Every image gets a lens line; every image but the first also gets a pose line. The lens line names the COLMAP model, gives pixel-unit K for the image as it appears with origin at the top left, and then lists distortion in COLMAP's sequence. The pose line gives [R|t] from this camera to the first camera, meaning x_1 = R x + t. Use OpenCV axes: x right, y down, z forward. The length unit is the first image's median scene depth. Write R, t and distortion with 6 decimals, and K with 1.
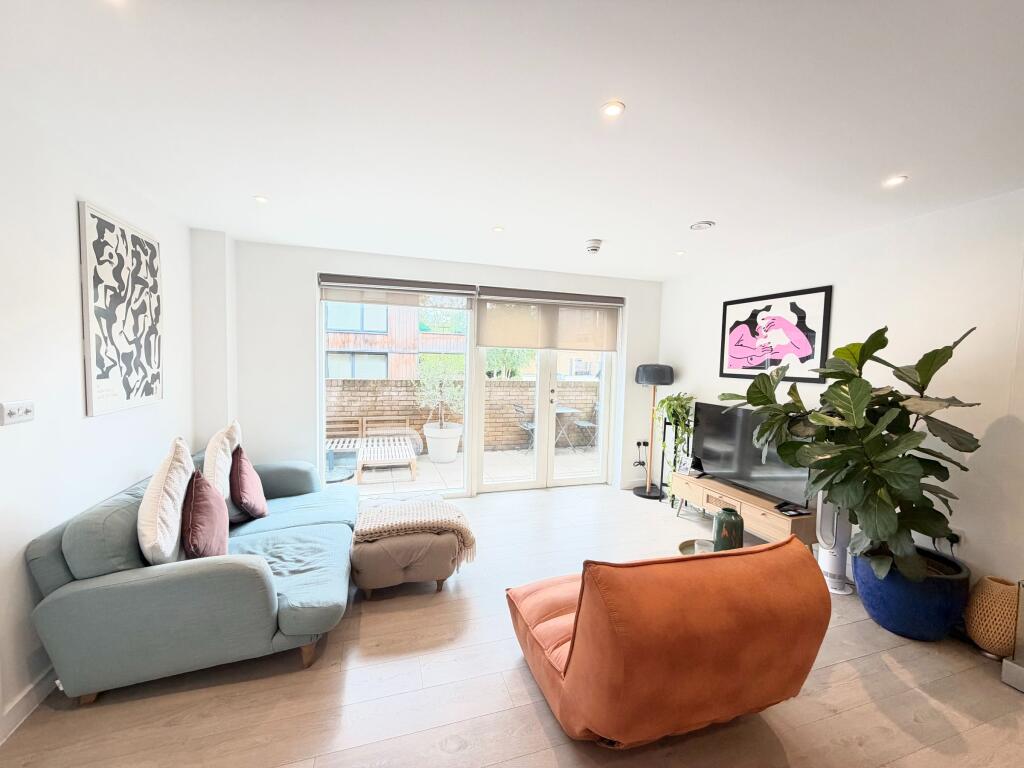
lens RADIAL K [[403.8, 0, 510.3], [0, 403.8, 379.8], [0, 0, 1]] dist [0.011299, 0.000371]
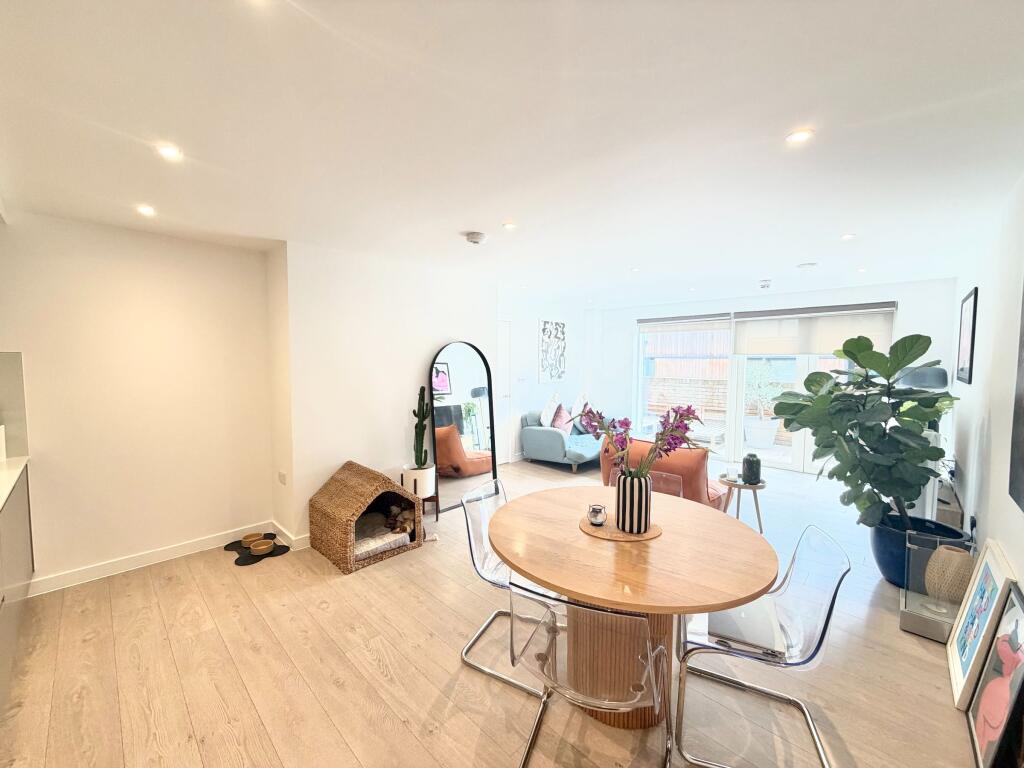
lens RADIAL K [[403.8, 0, 512.1], [0, 403.8, 384.9], [0, 0, 1]] dist [0.011299, 0.000371]
pose [[0.469025, 0.039549, -0.882299, 1.473544], [-0.039976, 0.998924, 0.023526, 0.030890], [0.882280, 0.024237, 0.470101, -0.602859]]
